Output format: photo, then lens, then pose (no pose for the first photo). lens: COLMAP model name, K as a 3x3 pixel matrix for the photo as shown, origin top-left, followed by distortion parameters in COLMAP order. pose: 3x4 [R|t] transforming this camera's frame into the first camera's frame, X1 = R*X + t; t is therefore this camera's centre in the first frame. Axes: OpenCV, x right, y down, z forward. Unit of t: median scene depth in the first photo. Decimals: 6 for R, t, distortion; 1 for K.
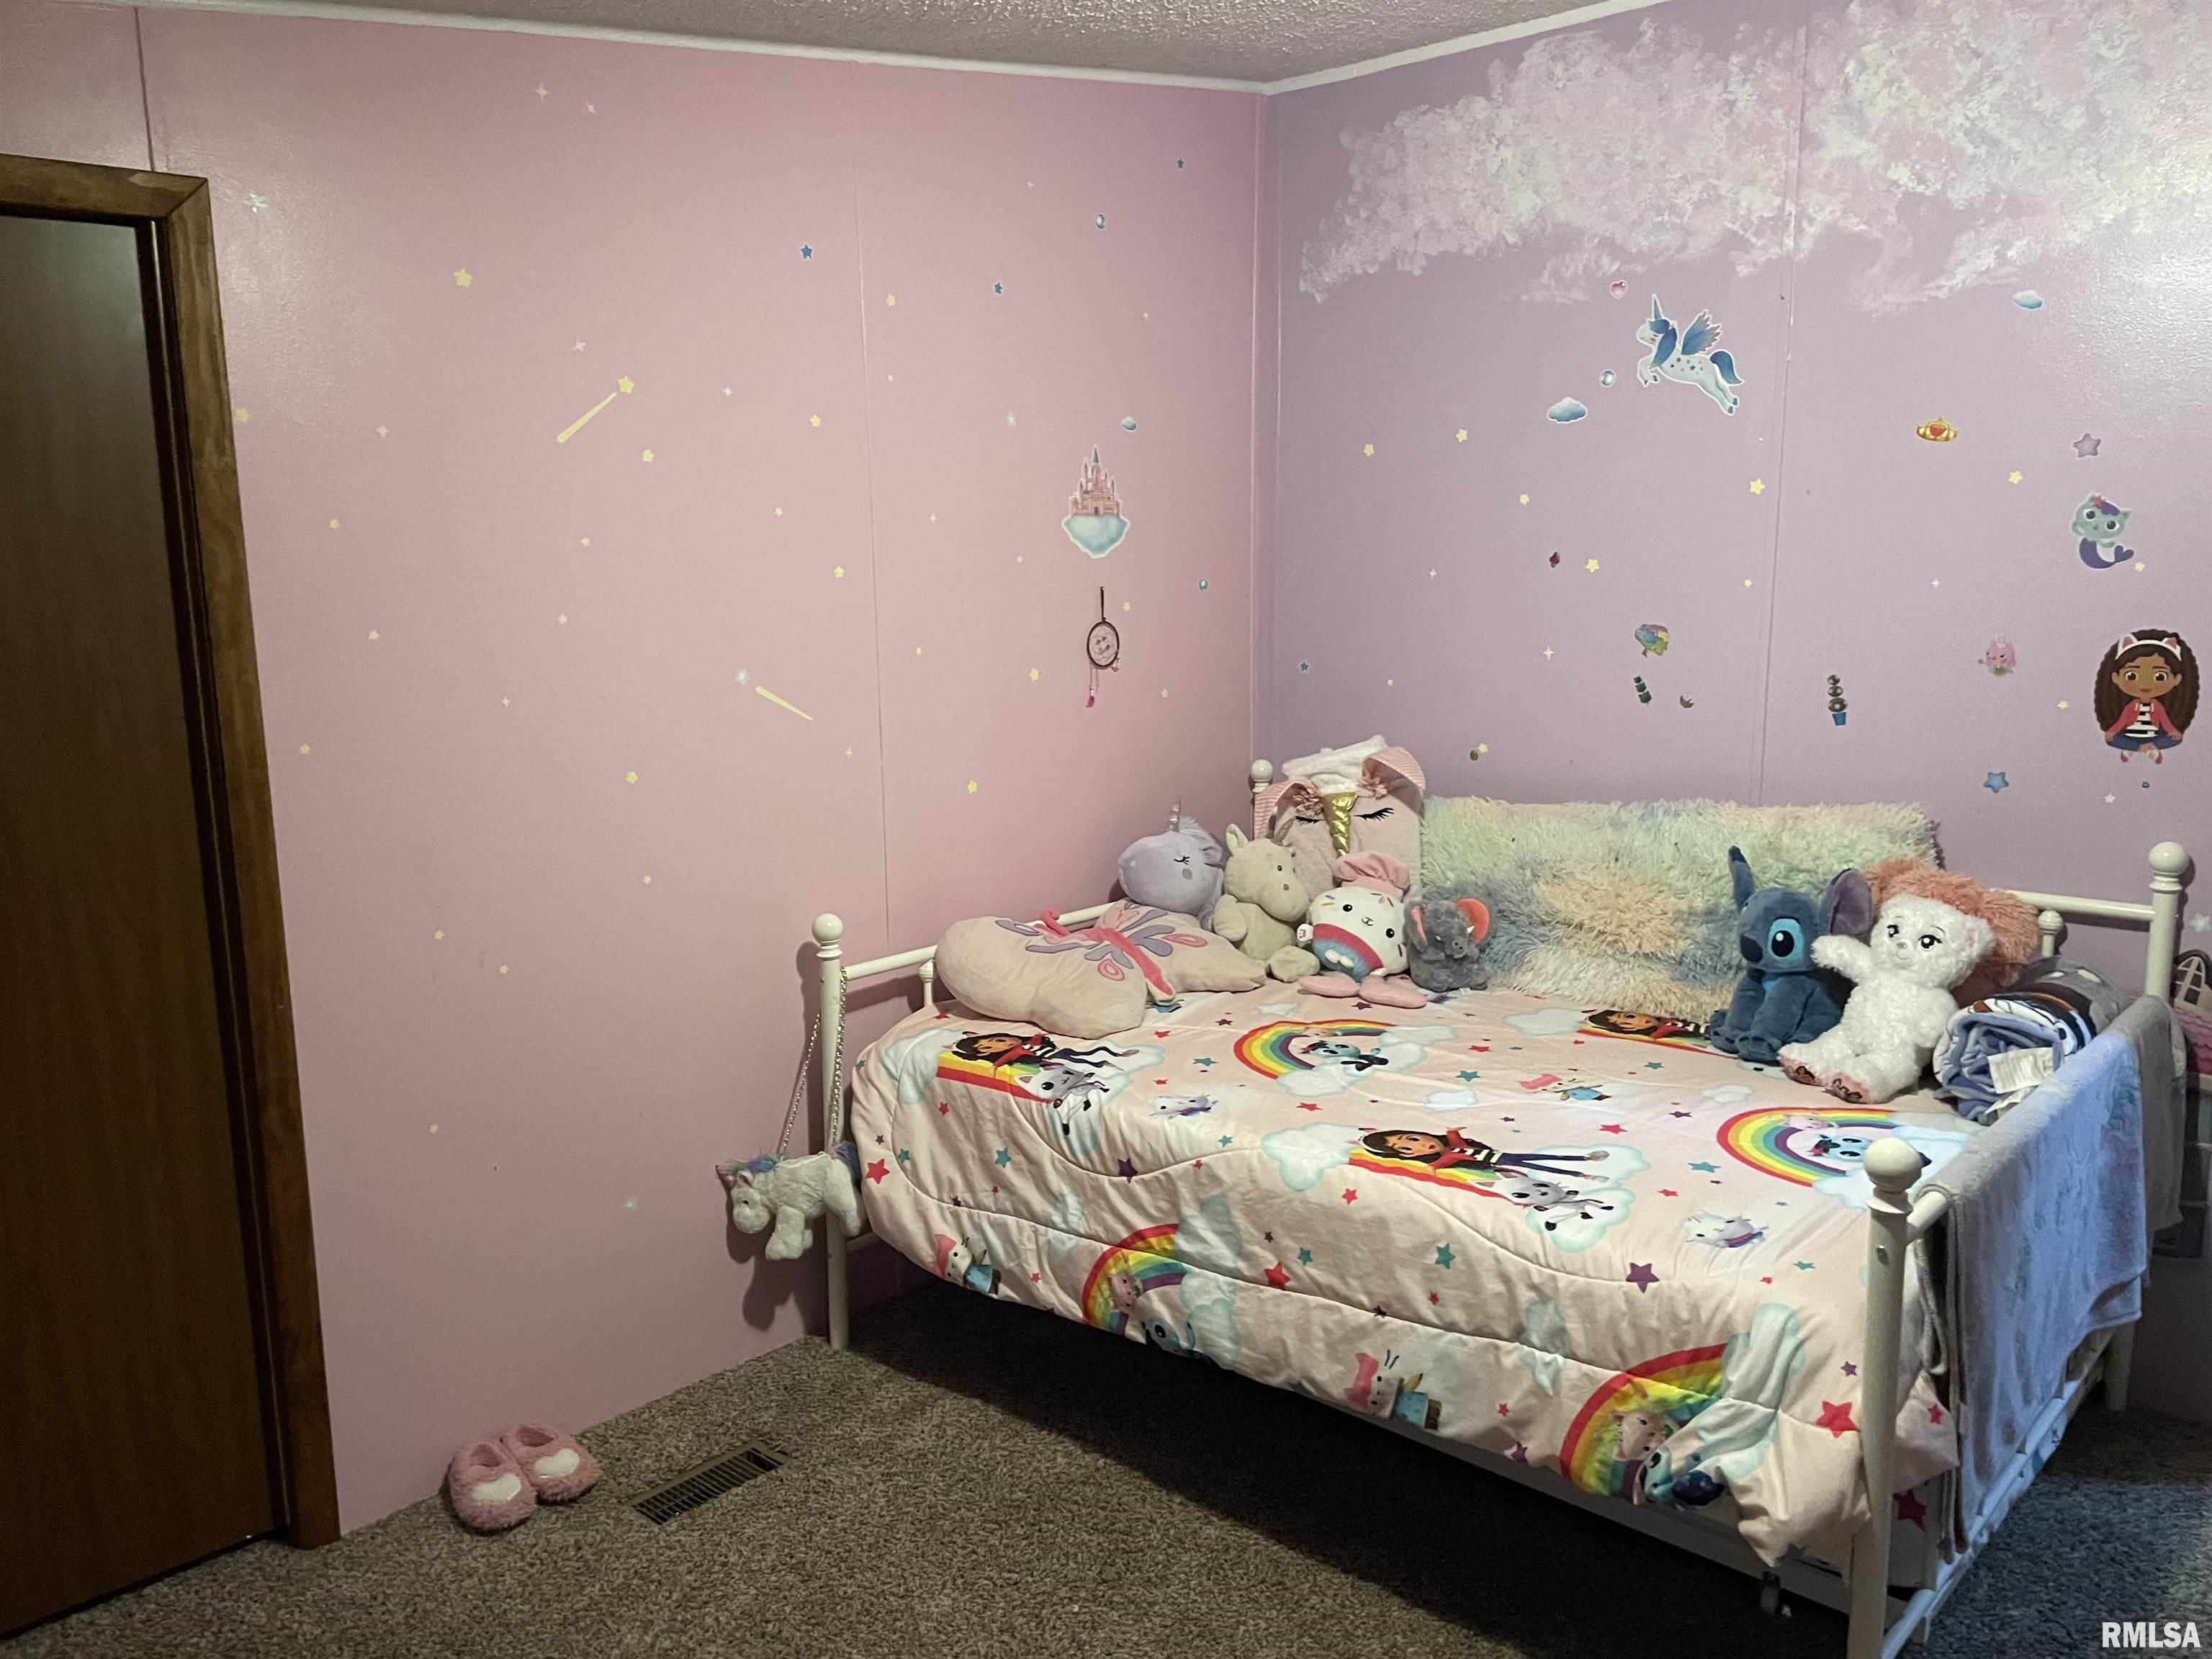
lens RADIAL K [[1636.7, 0, 1107.7], [0, 1636.7, 824.2], [0, 0, 1]] dist [0.024030, -0.017818]
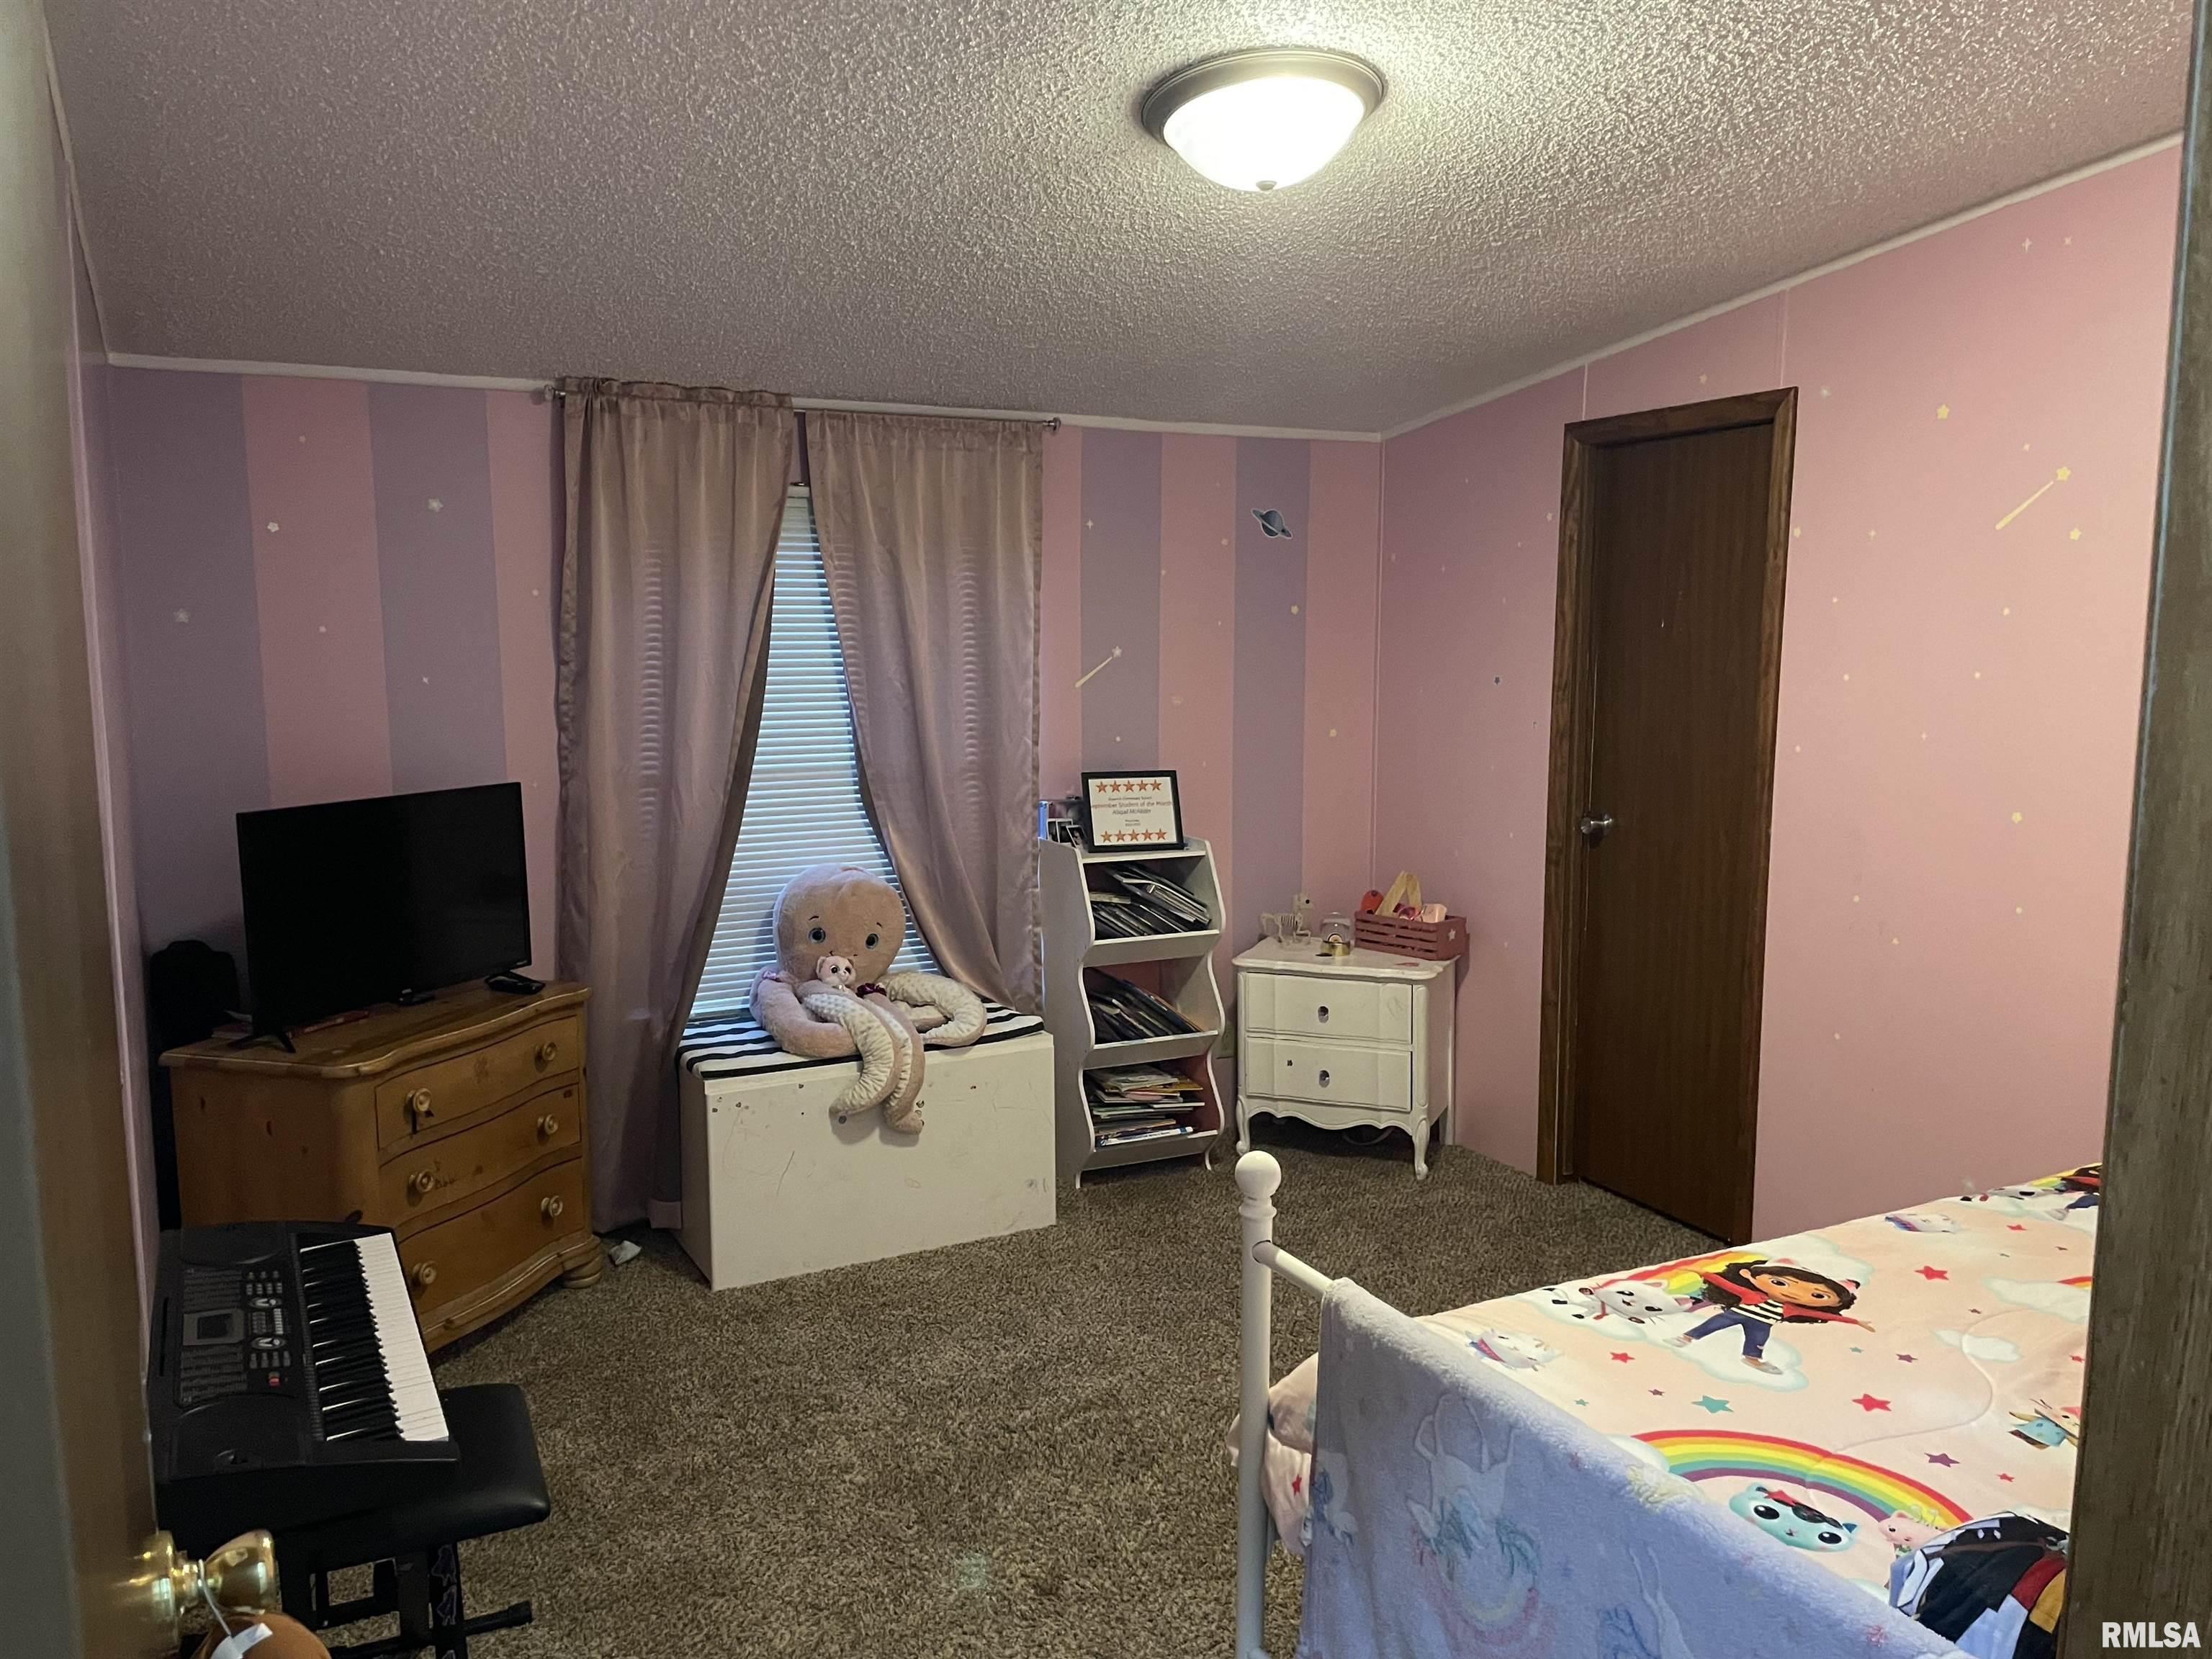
lens RADIAL K [[1636.7, 0, 1106.3], [0, 1636.7, 828.5], [0, 0, 1]] dist [0.024030, -0.017818]
pose [[-0.319202, 0.131519, -0.938516, 1.142790], [-0.155009, 0.969740, 0.188615, -0.164094], [0.934924, 0.205685, -0.289156, 0.875397]]
